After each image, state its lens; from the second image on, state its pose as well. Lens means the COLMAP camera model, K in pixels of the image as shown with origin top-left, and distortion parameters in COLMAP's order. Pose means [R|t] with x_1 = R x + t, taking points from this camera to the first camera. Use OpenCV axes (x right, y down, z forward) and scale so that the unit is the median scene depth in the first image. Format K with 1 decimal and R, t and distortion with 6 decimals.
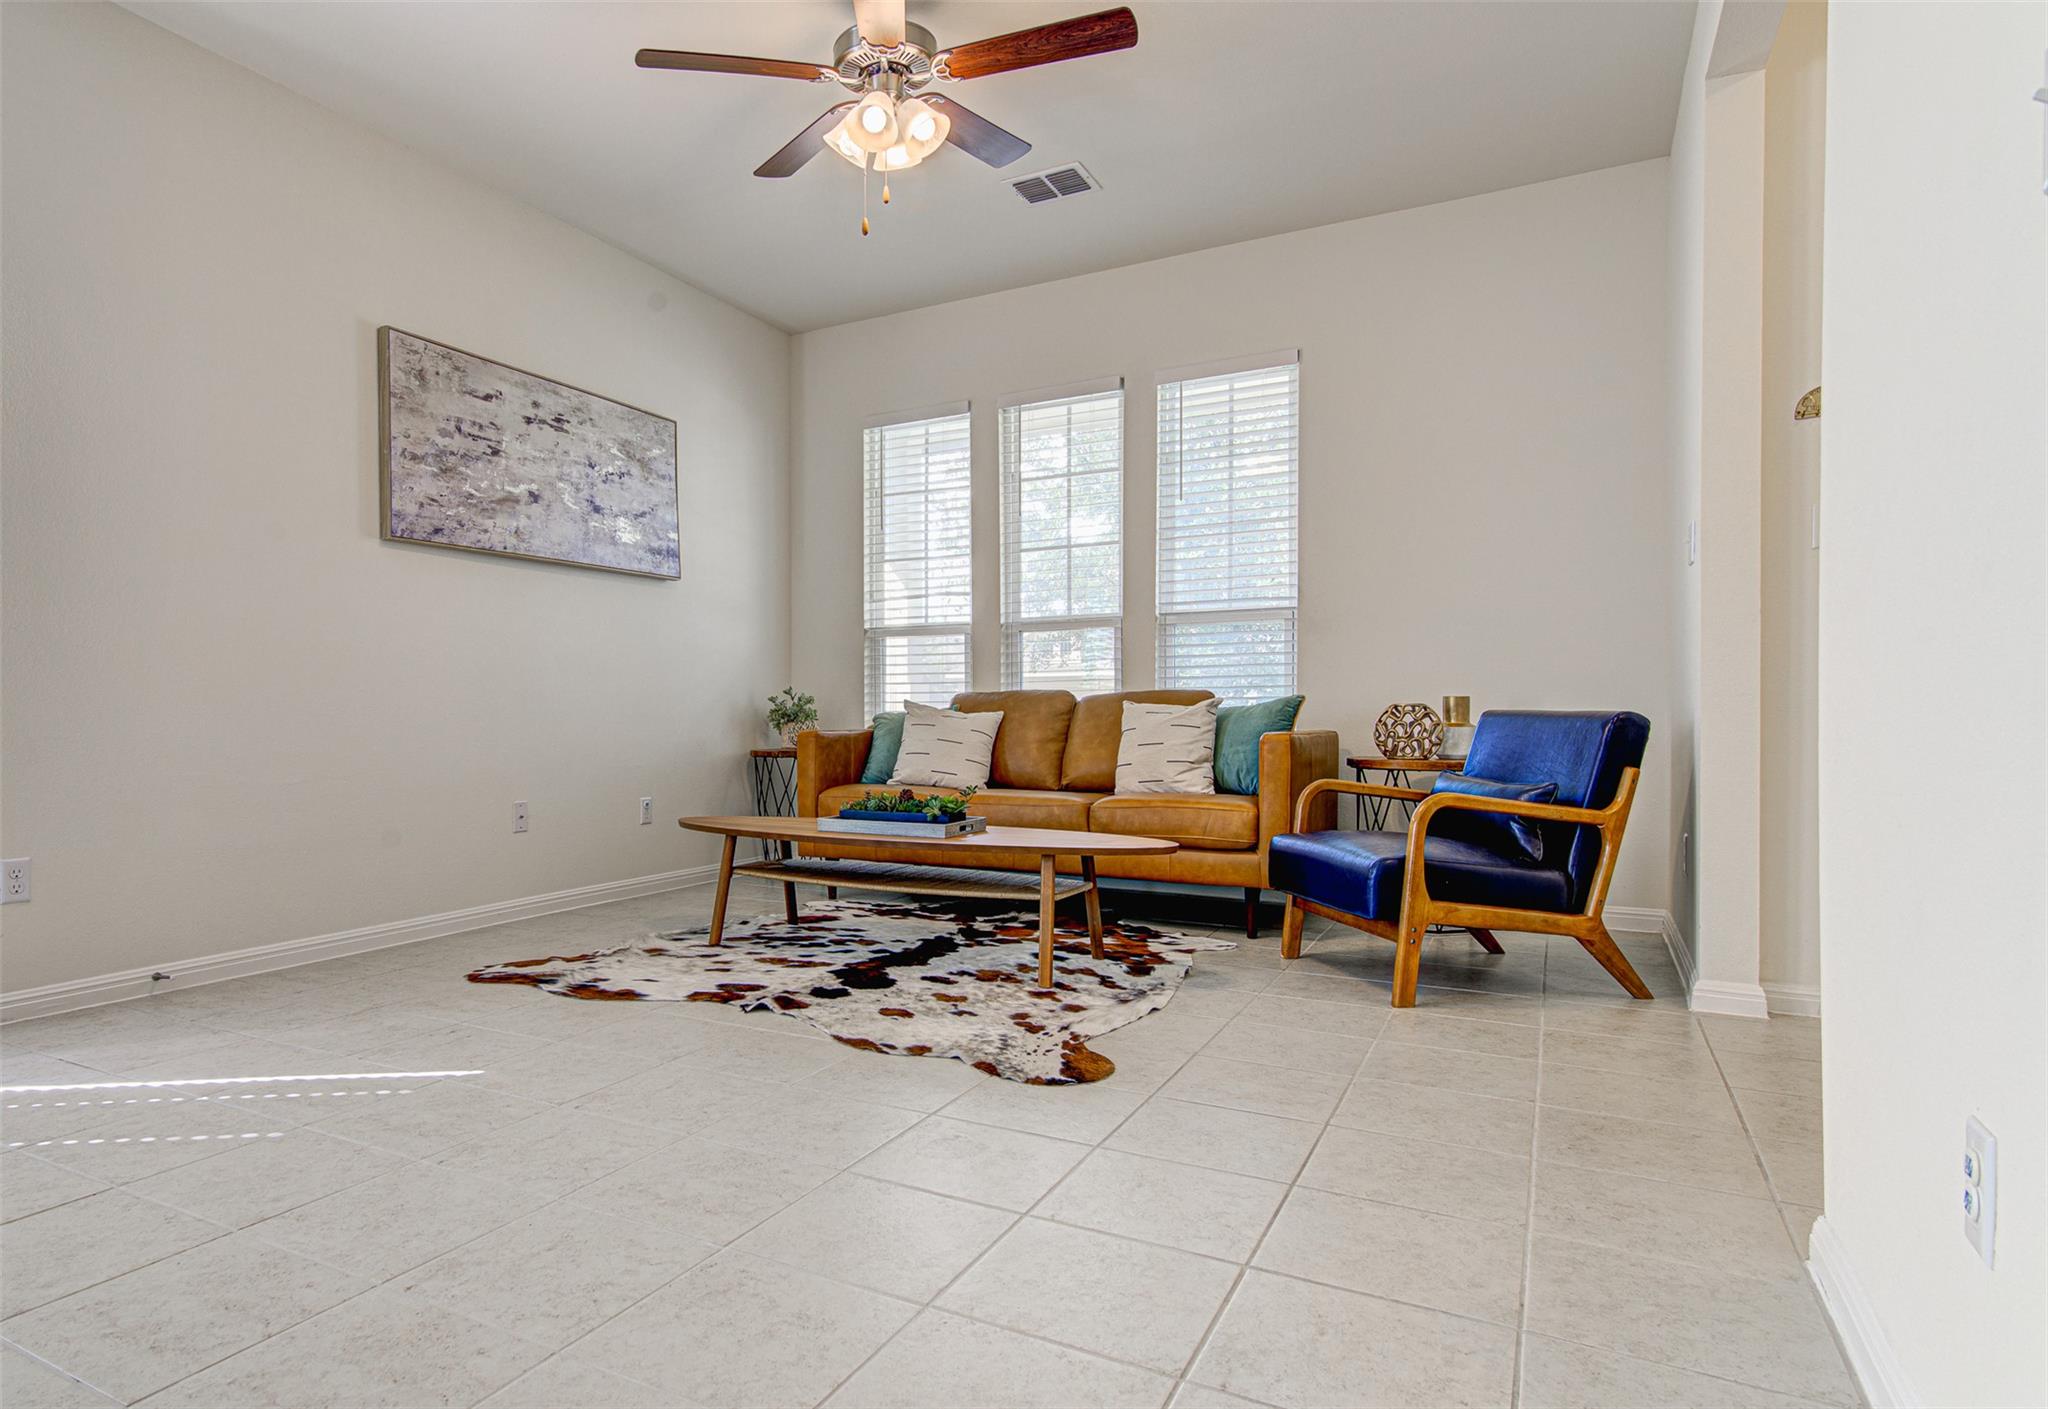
lens RADIAL K [[1160.2, 0, 929.8], [0, 1160.2, 713.4], [0, 0, 1]] dist [0.014598, -0.000807]
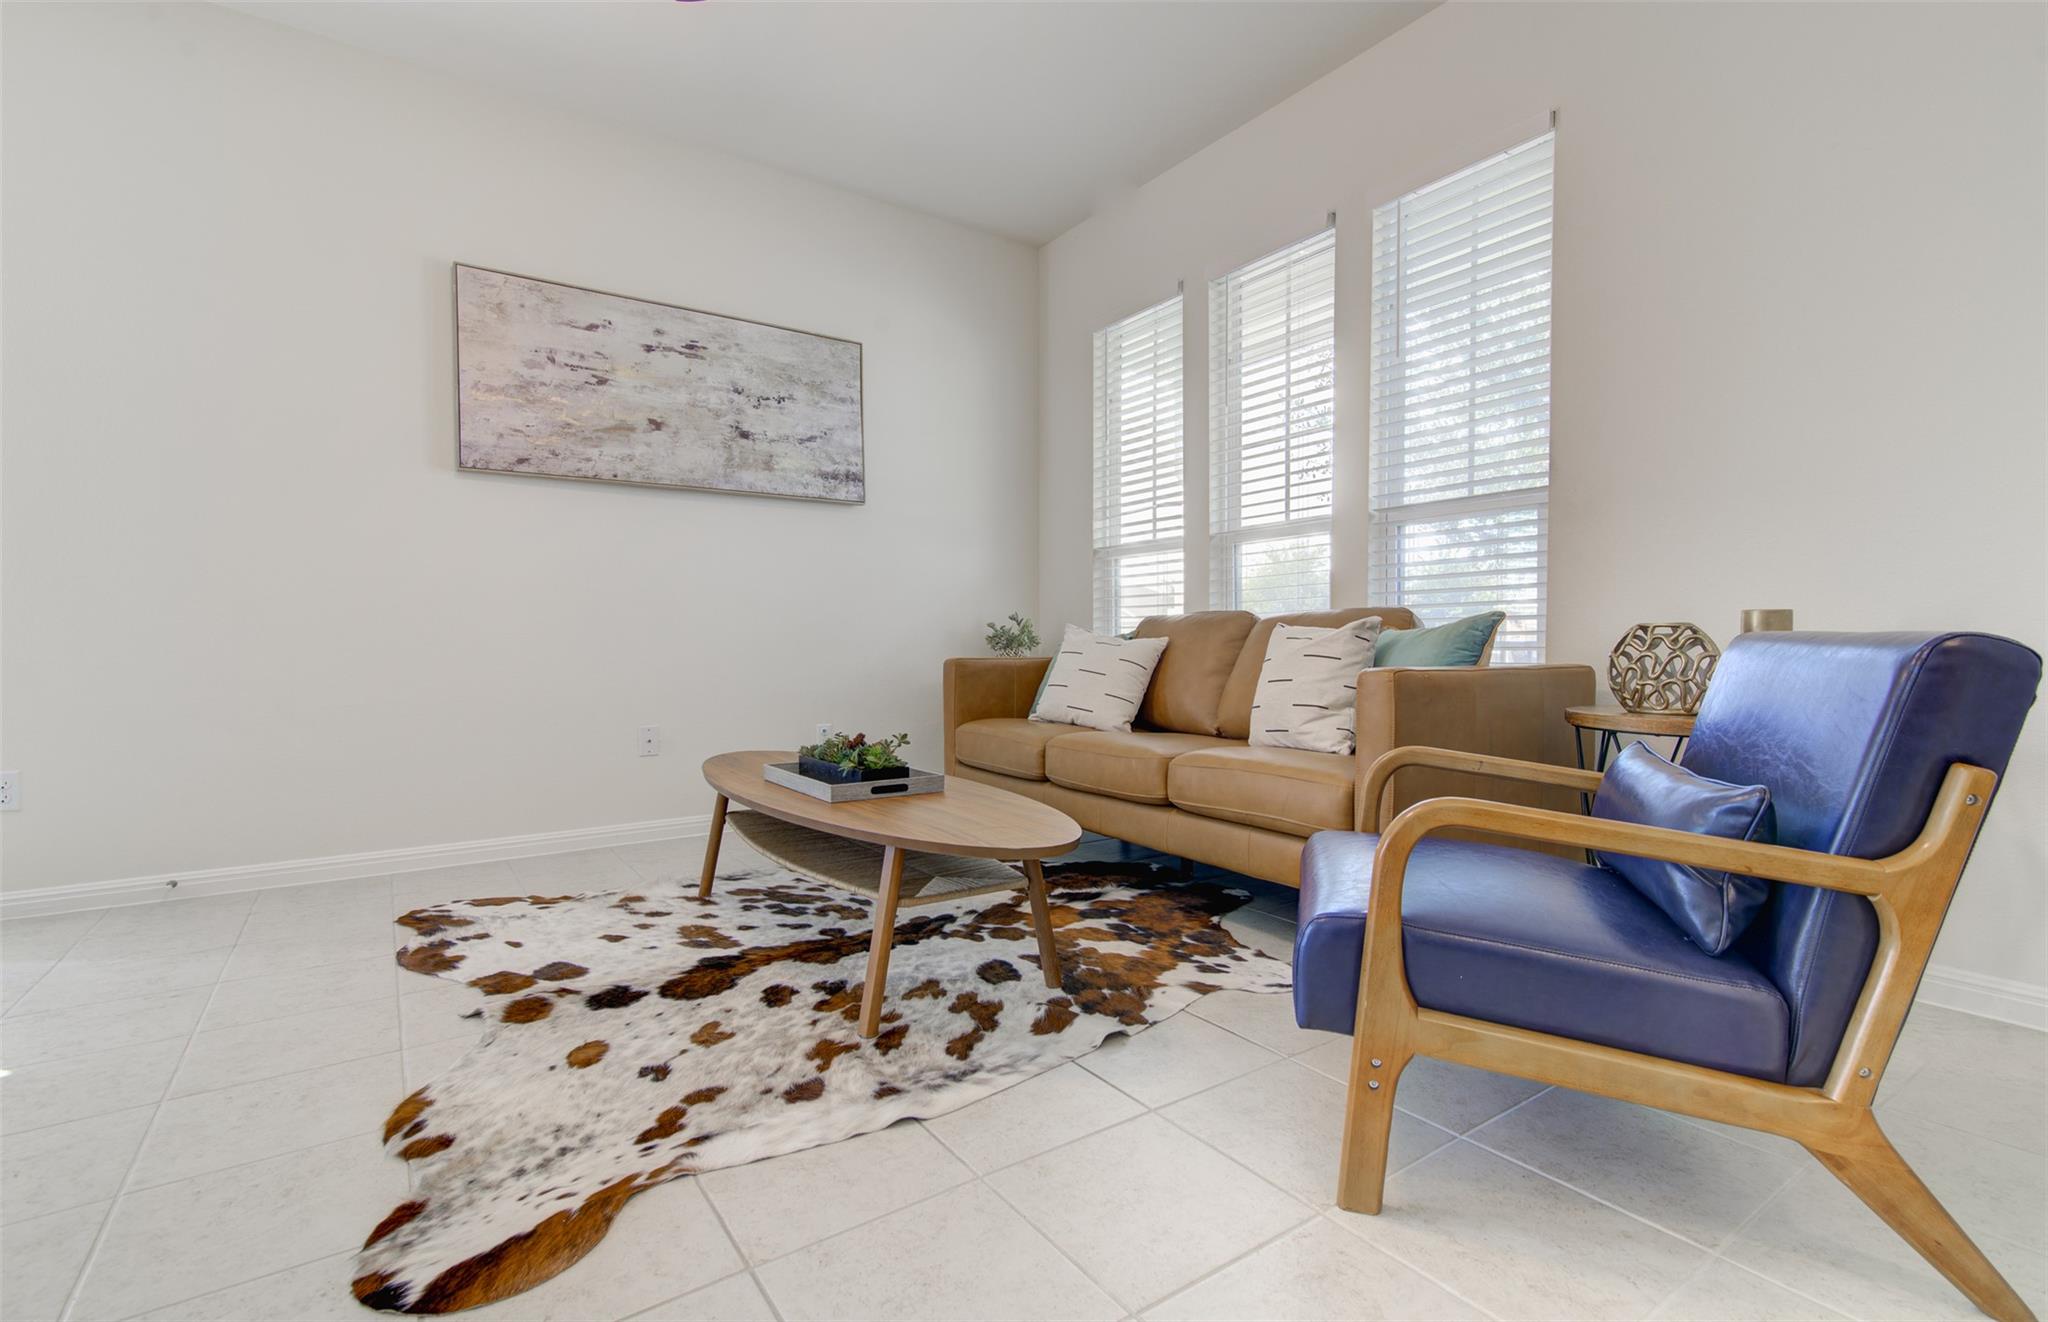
lens RADIAL K [[946.1, 0, 1075.1], [0, 946.1, 649.8], [0, 0, 1]] dist [0.017093, -0.000816]
pose [[0.904272, 0.004219, -0.426937, 0.358208], [-0.000133, 0.999954, 0.009601, 0.001127], [0.426957, -0.008625, 0.904231, 0.431462]]
